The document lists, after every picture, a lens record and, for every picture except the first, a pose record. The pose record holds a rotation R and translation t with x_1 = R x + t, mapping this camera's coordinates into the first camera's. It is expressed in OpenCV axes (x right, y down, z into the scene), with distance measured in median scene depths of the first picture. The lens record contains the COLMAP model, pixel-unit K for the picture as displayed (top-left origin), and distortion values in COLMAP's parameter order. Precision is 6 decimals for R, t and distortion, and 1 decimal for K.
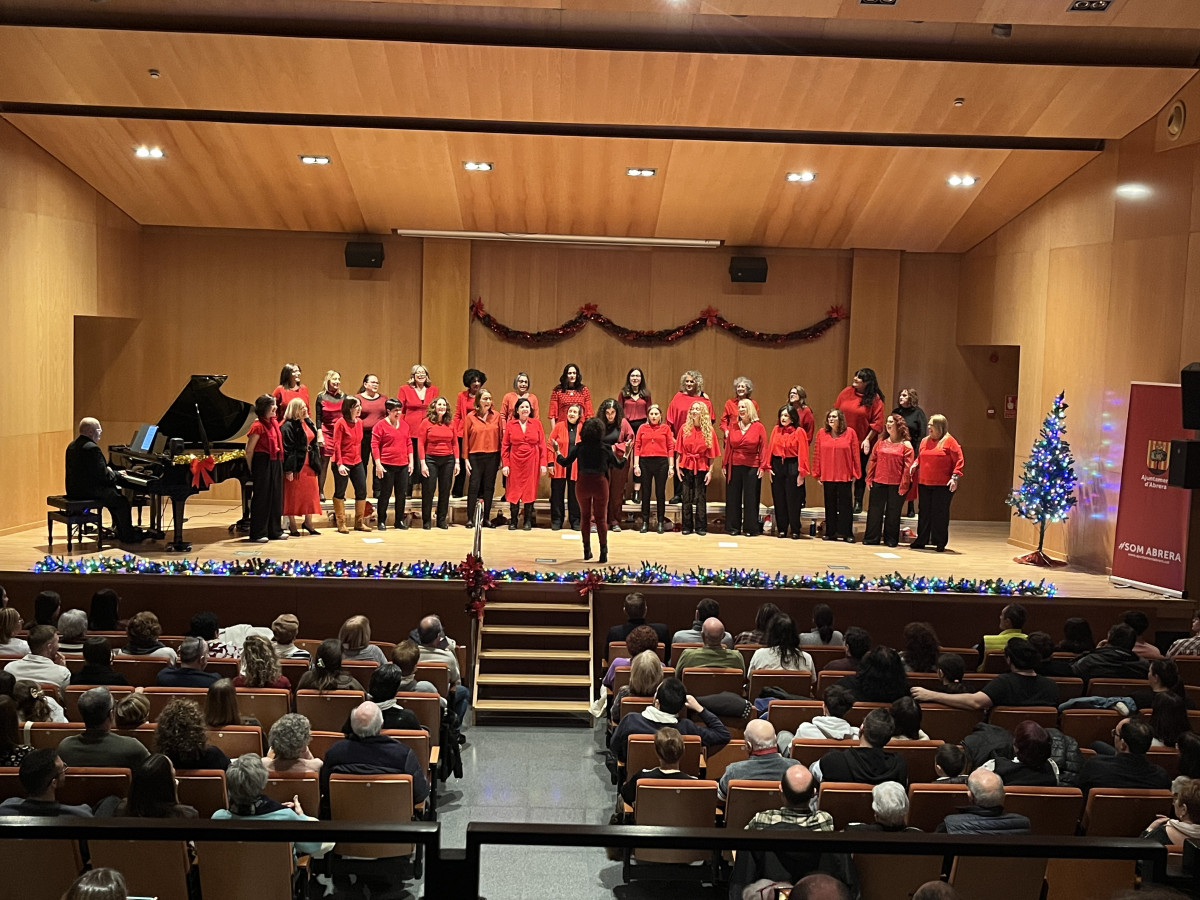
lens RADIAL K [[1390.1, 0, 600.0], [0, 1390.1, 450.0], [0, 0, 1]] dist [0.122932, -0.222885]
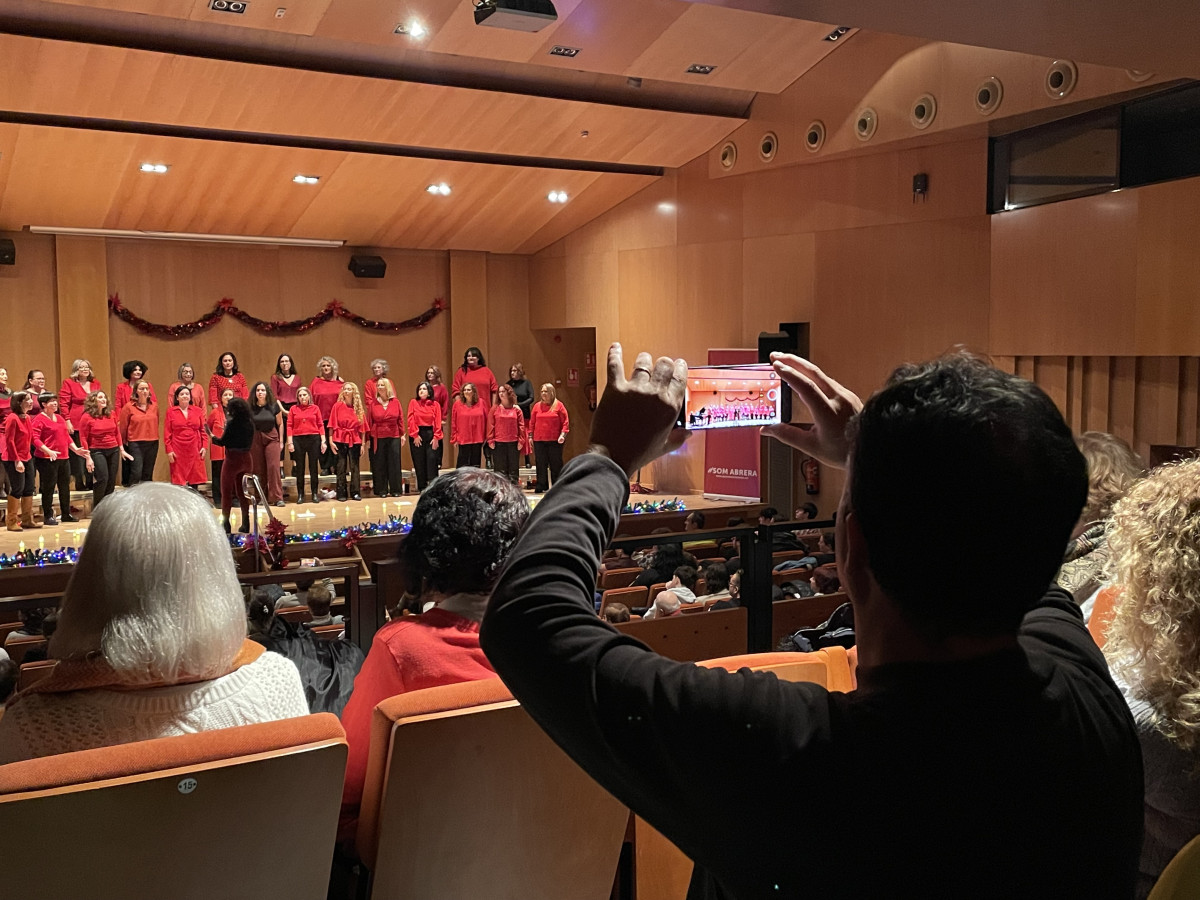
lens RADIAL K [[1342.4, 0, 600.0], [0, 1342.4, 450.0], [0, 0, 1]] dist [0.203786, -0.449143]
pose [[0.863026, -0.072460, 0.499936, -0.305800], [0.072283, 0.997189, 0.019751, 0.012767], [-0.499962, 0.019091, 0.865837, -0.056469]]
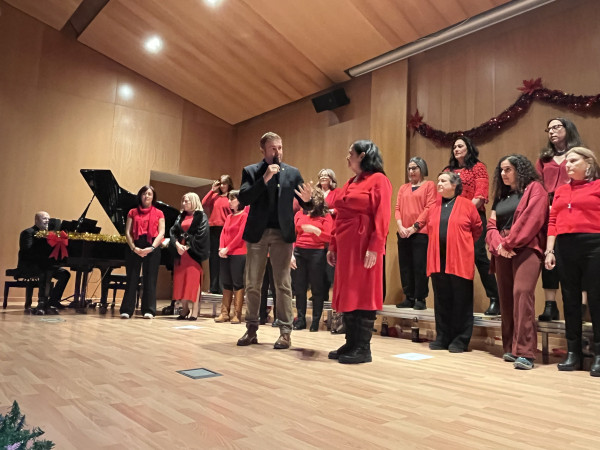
lens RADIAL K [[464.0, 0, 300.0], [0, 464.0, 225.0], [0, 0, 1]] dist [-0.004217, -0.001437]
pose [[0.657724, -0.092871, -0.747512, 0.103781], [-0.089432, 0.975724, -0.199914, 0.046745], [0.747932, 0.198339, 0.633451, 0.776889]]
